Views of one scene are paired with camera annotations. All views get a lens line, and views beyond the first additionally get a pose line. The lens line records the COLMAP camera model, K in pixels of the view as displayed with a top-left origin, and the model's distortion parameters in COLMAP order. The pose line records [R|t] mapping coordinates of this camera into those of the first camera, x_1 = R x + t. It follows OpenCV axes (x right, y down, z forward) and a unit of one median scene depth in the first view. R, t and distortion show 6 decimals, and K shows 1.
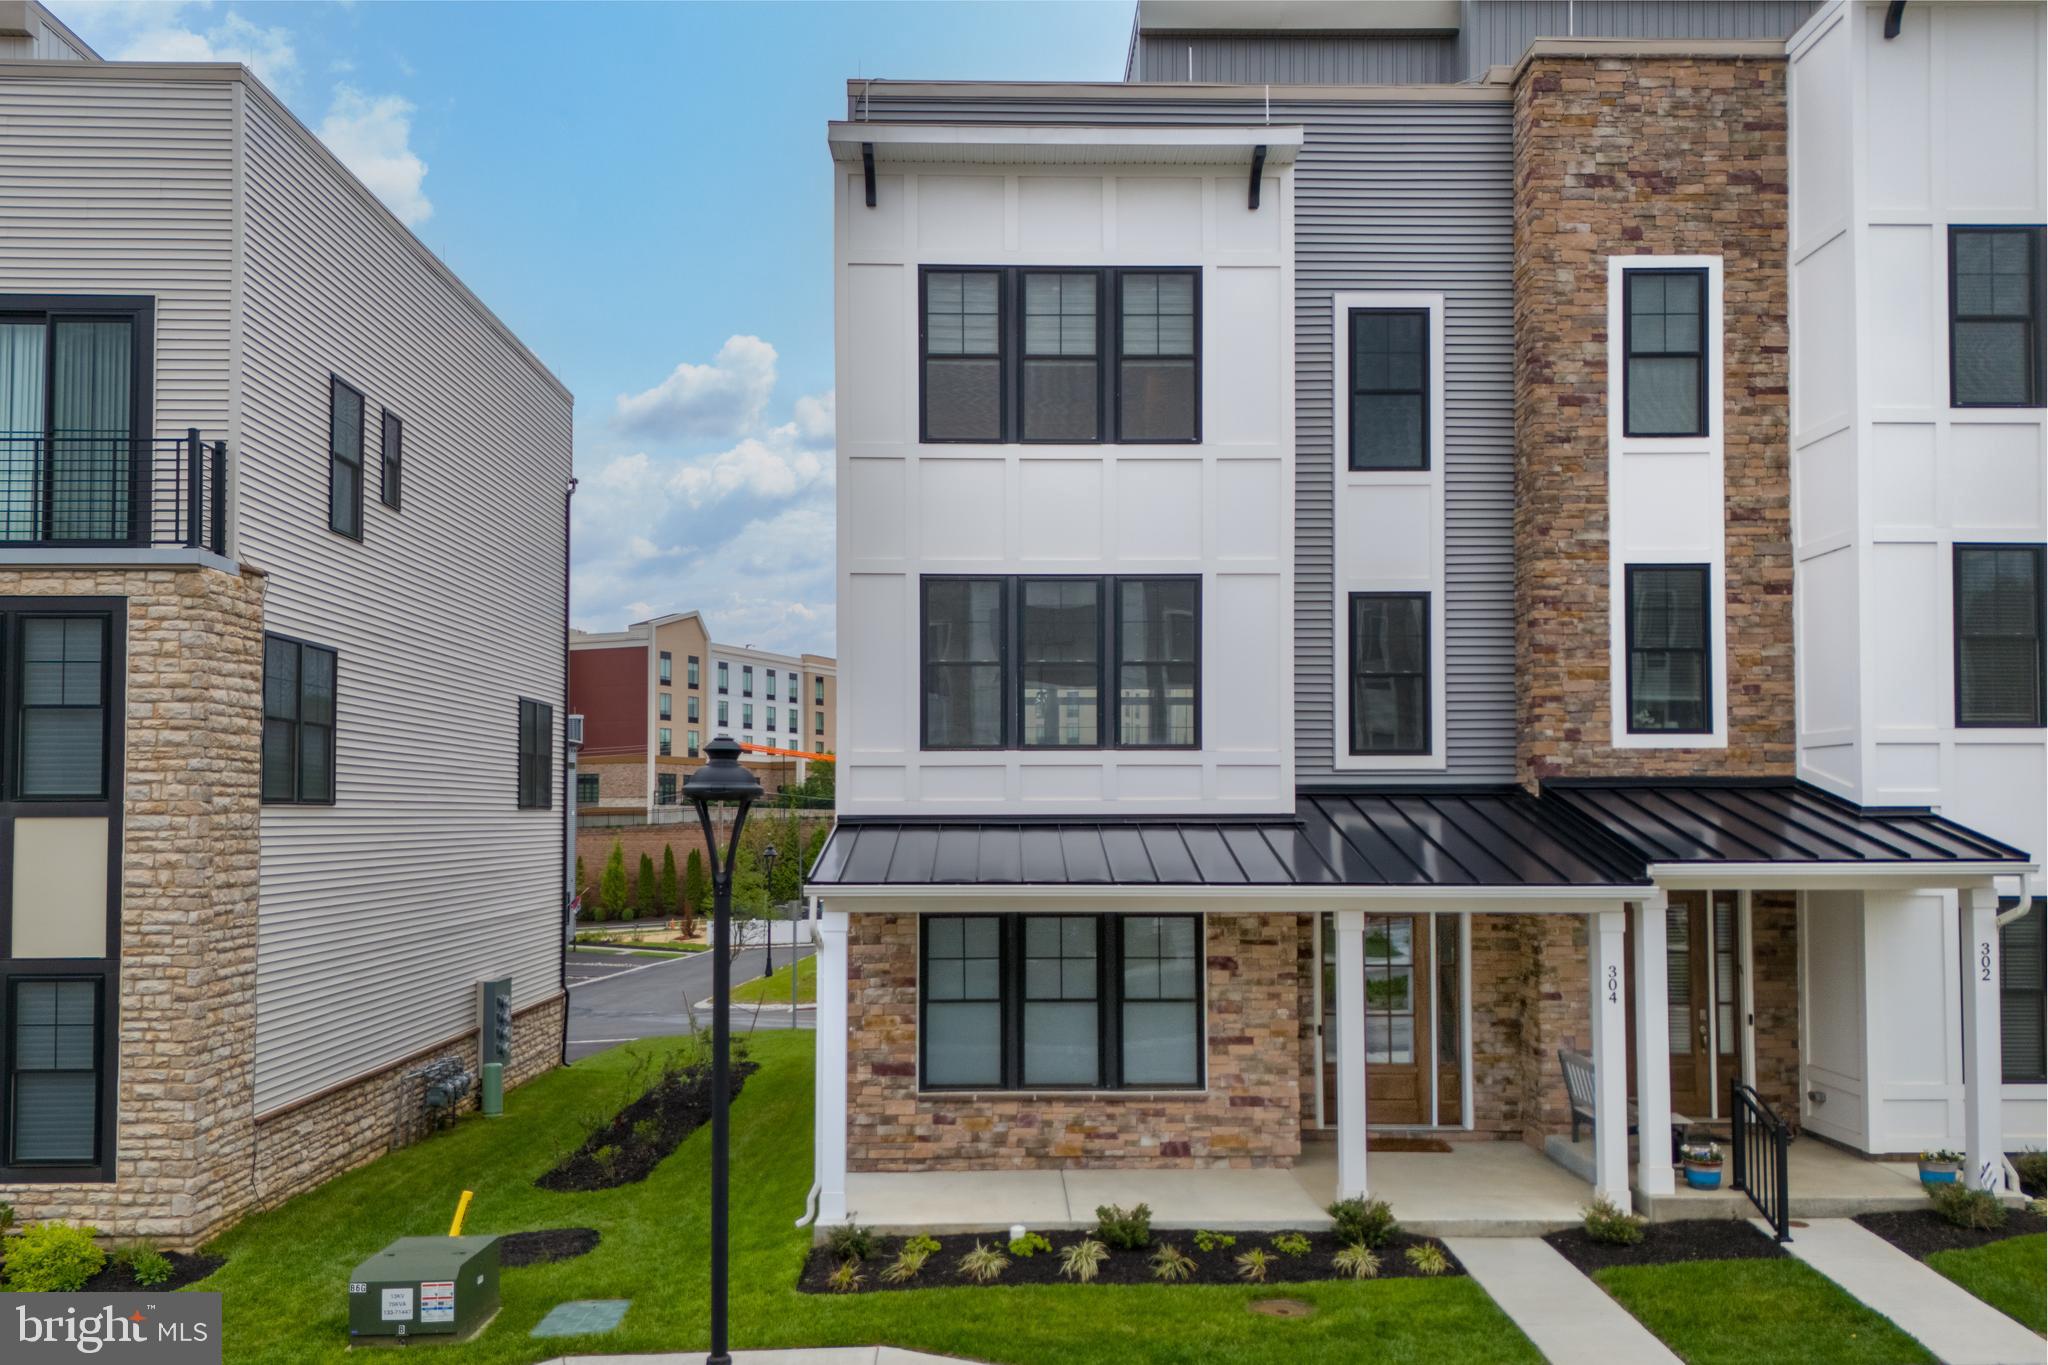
lens RADIAL K [[1504.7, 0, 1000.8], [0, 1504.7, 773.6], [0, 0, 1]] dist [0.062778, -0.055263]
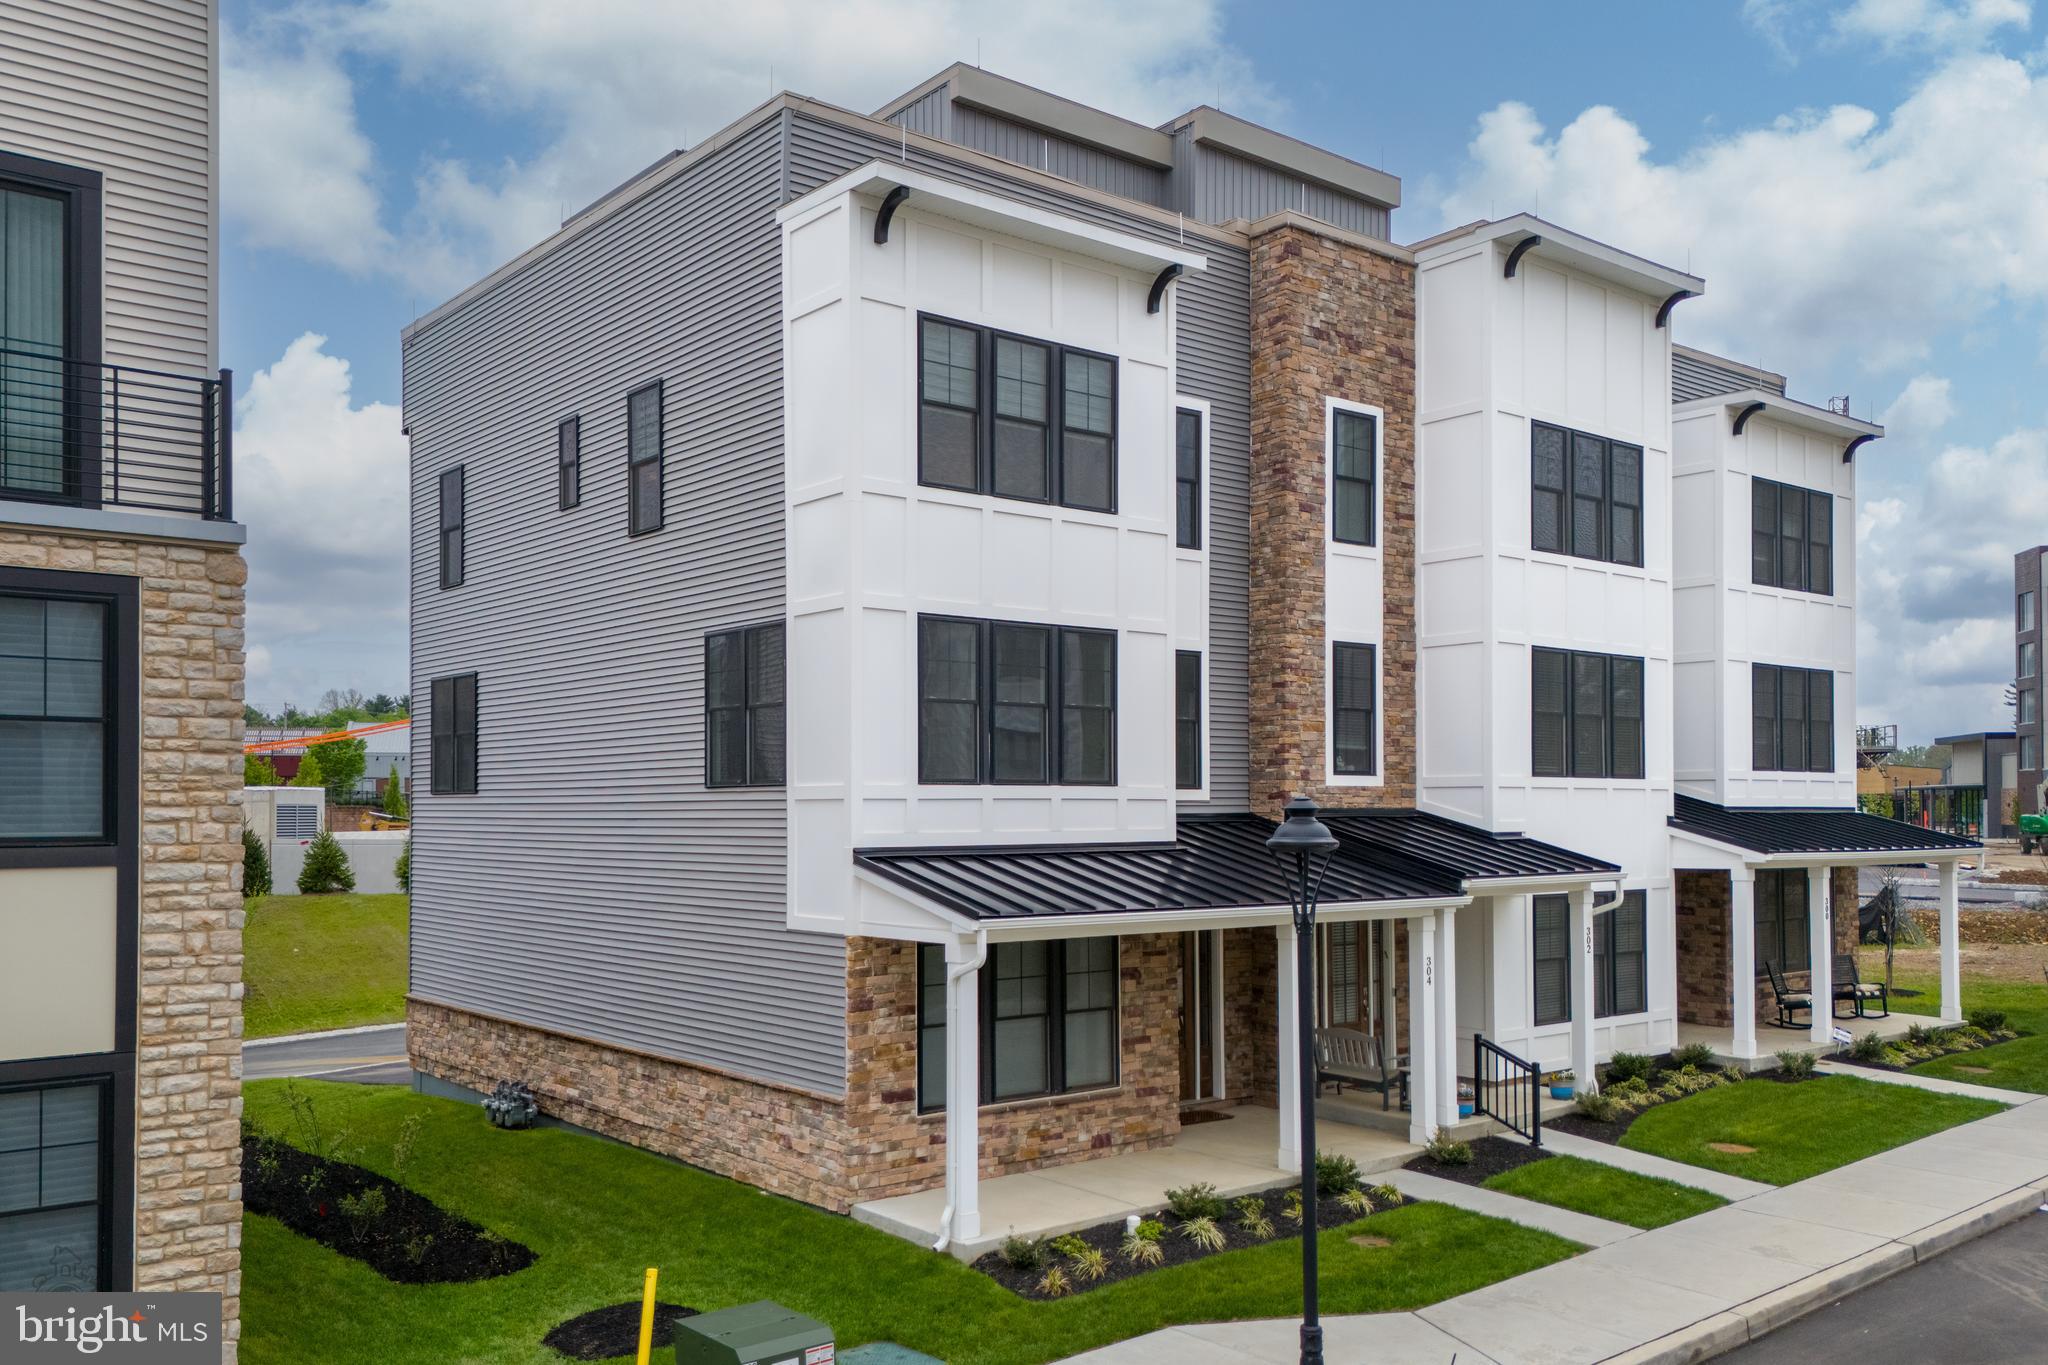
lens RADIAL K [[1644.9, 0, 944.2], [0, 1644.9, 786.3], [0, 0, 1]] dist [0.064636, -0.053454]
pose [[0.804042, 0.008467, 0.594512, -0.710092], [-0.017146, 0.999813, 0.008950, -0.024524], [-0.594325, -0.017390, 0.804037, 0.084973]]
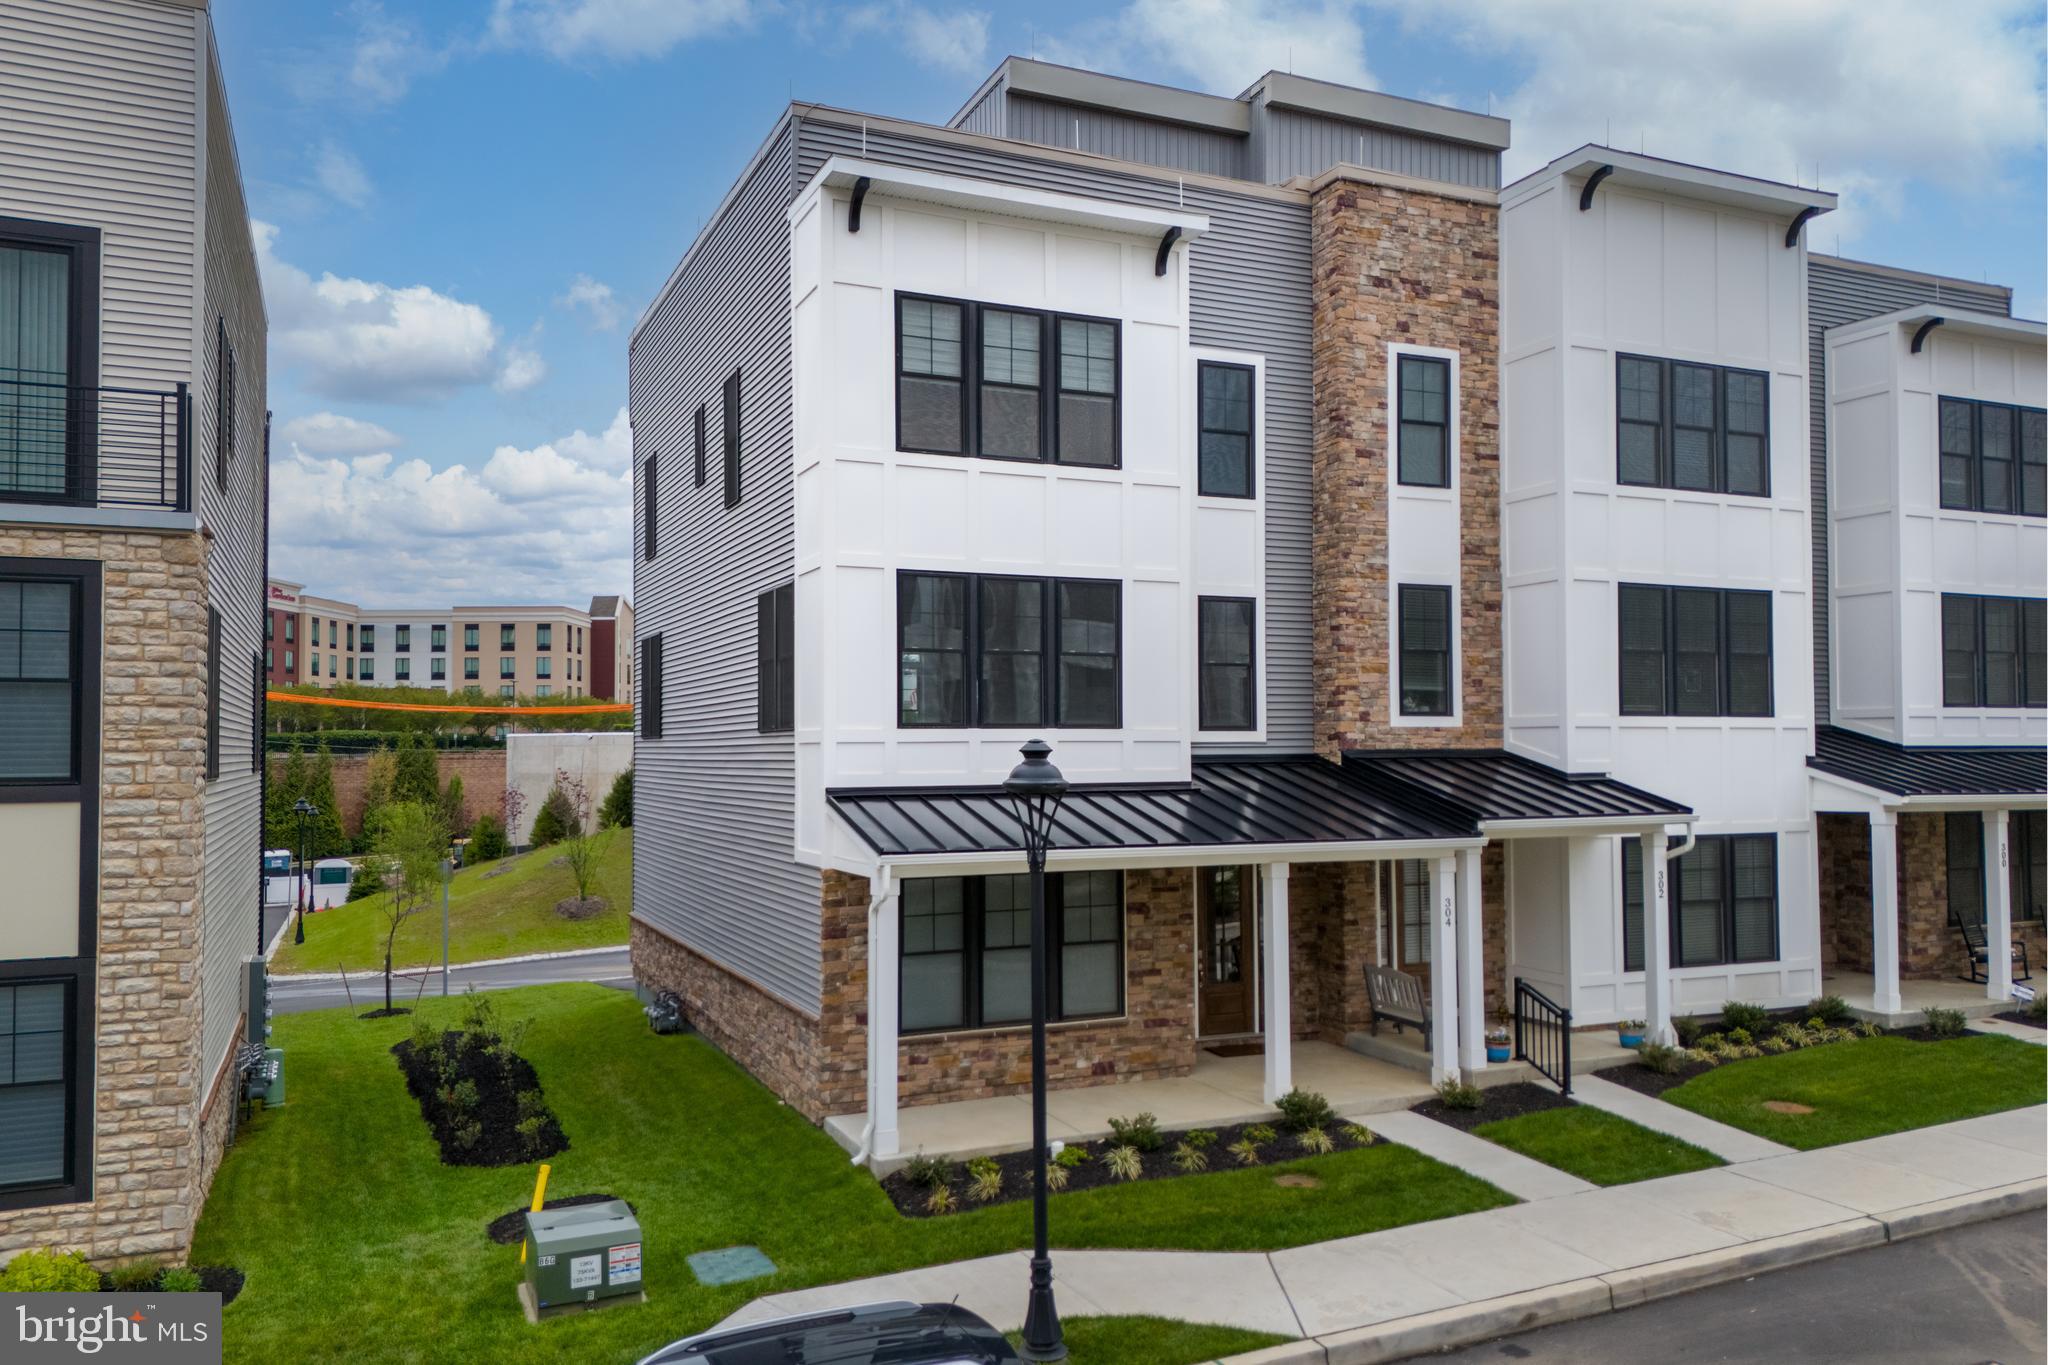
lens RADIAL K [[1505.4, 0, 1020.7], [0, 1505.4, 710.7], [0, 0, 1]] dist [0.068384, -0.064553]
pose [[0.921240, 0.007740, 0.388918, -0.402178], [-0.008250, 0.999966, -0.000360, -0.028910], [-0.388907, -0.002877, 0.921272, -0.057657]]
